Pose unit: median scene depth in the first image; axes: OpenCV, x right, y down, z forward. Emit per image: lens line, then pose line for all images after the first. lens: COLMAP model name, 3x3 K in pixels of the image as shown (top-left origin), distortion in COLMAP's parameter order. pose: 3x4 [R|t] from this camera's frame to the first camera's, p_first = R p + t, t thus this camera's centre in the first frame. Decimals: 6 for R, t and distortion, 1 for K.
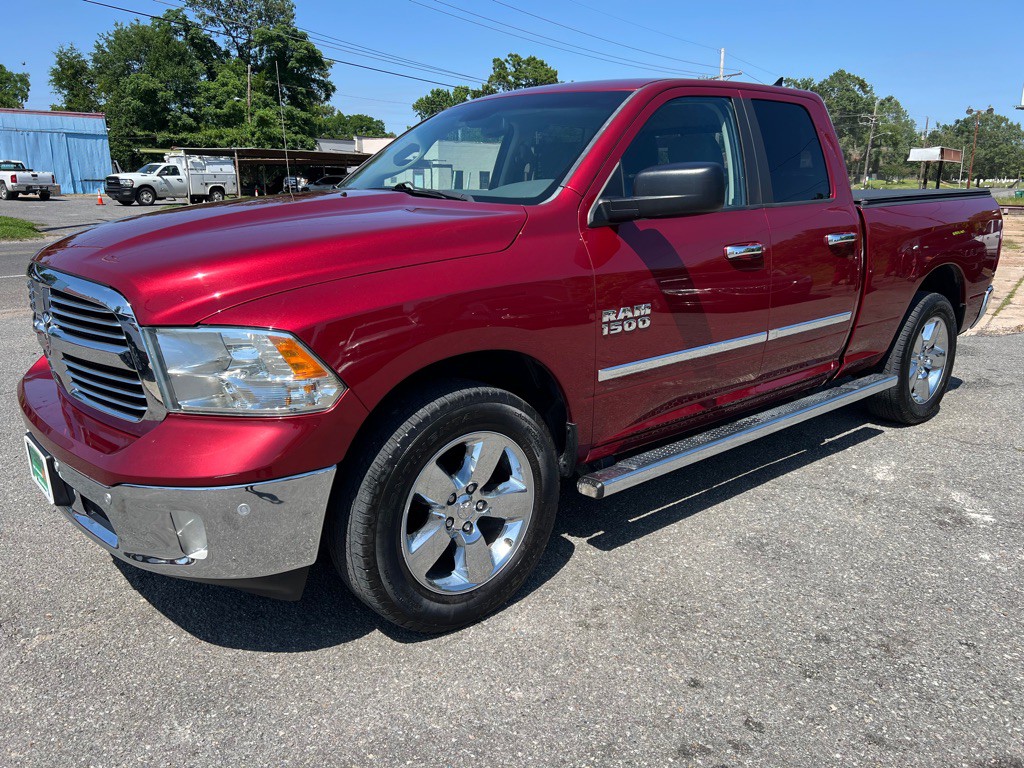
lens RADIAL K [[753.9, 0, 504.7], [0, 753.9, 373.8], [0, 0, 1]] dist [0.043159, -0.045131]
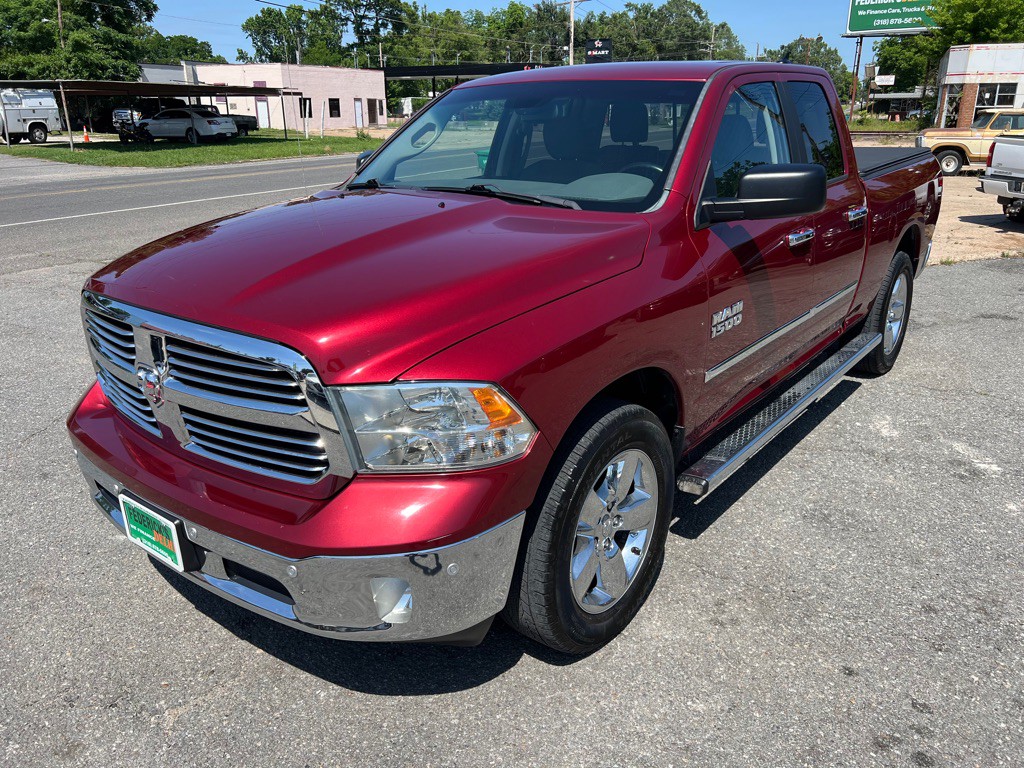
lens RADIAL K [[753.9, 0, 499.0], [0, 753.9, 372.1], [0, 0, 1]] dist [0.043159, -0.045131]
pose [[0.982778, -0.069919, 0.171052, -0.291672], [0.055041, 0.994398, 0.090234, -0.101211], [-0.176403, -0.079266, 0.981121, 0.053705]]
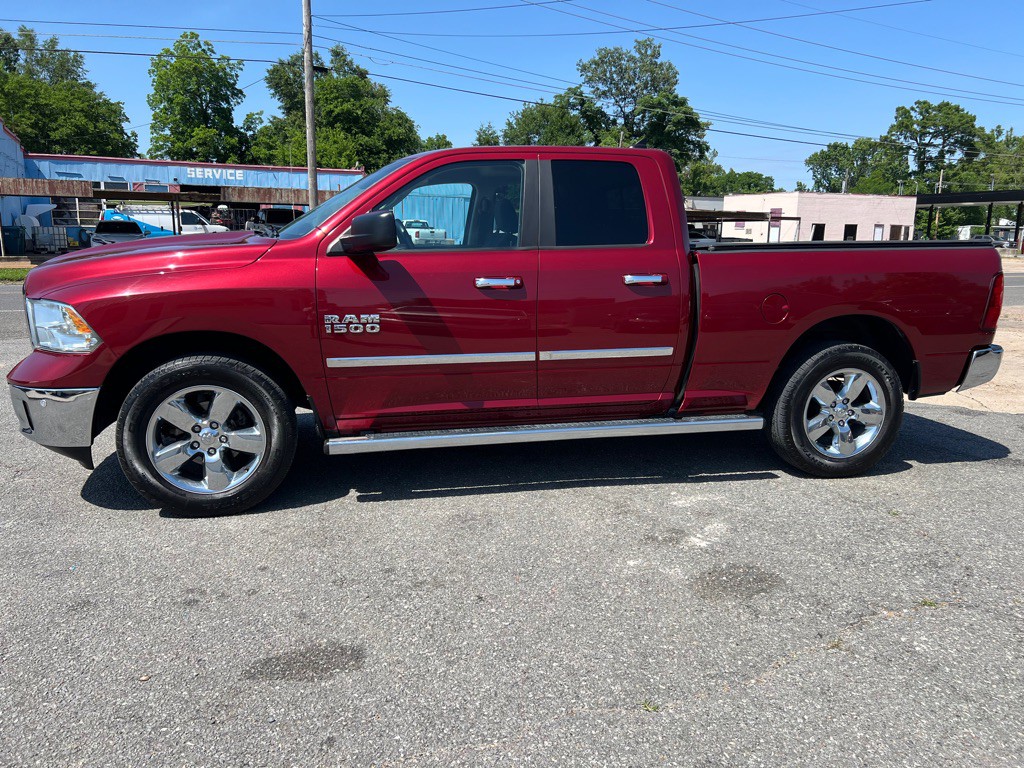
lens RADIAL K [[753.9, 0, 514.7], [0, 753.9, 380.0], [0, 0, 1]] dist [0.043159, -0.045131]
pose [[0.890132, 0.090746, -0.446575, 0.959962], [-0.119031, 0.992251, -0.035628, 0.038376], [0.439882, 0.084870, 0.894037, -0.072109]]
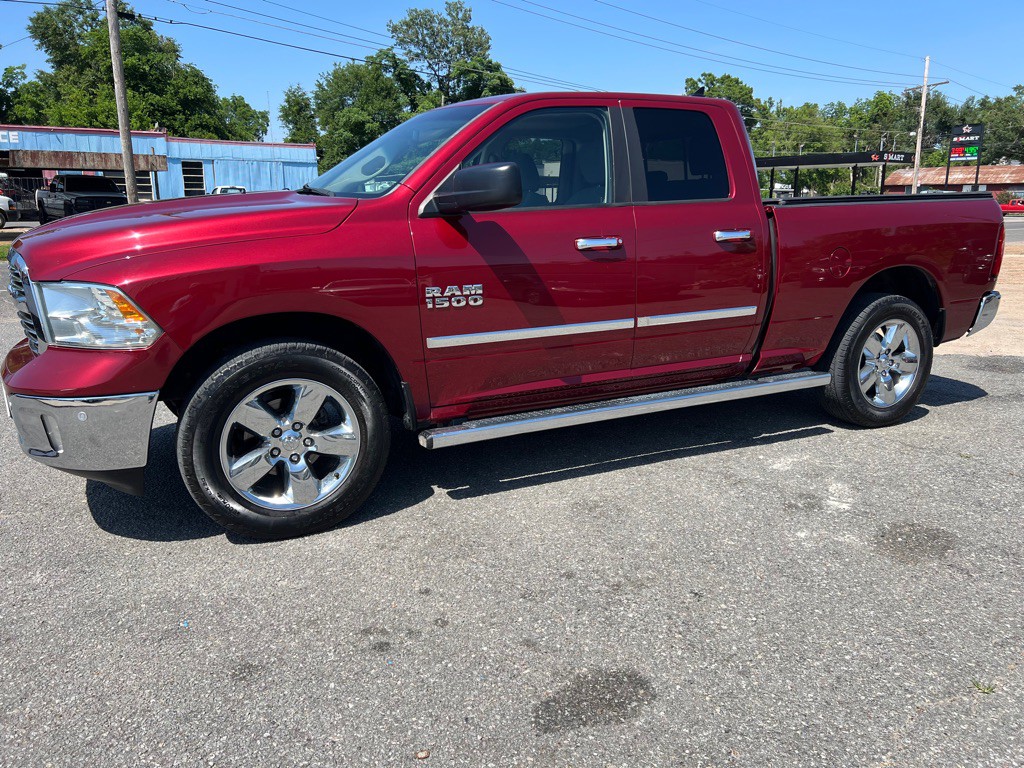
lens RADIAL K [[753.9, 0, 517.8], [0, 753.9, 369.7], [0, 0, 1]] dist [0.043159, -0.045131]
pose [[0.973805, 0.041385, -0.223587, 0.484846], [-0.048473, 0.998478, -0.026303, 0.062404], [0.222159, 0.036452, 0.974329, -0.107327]]
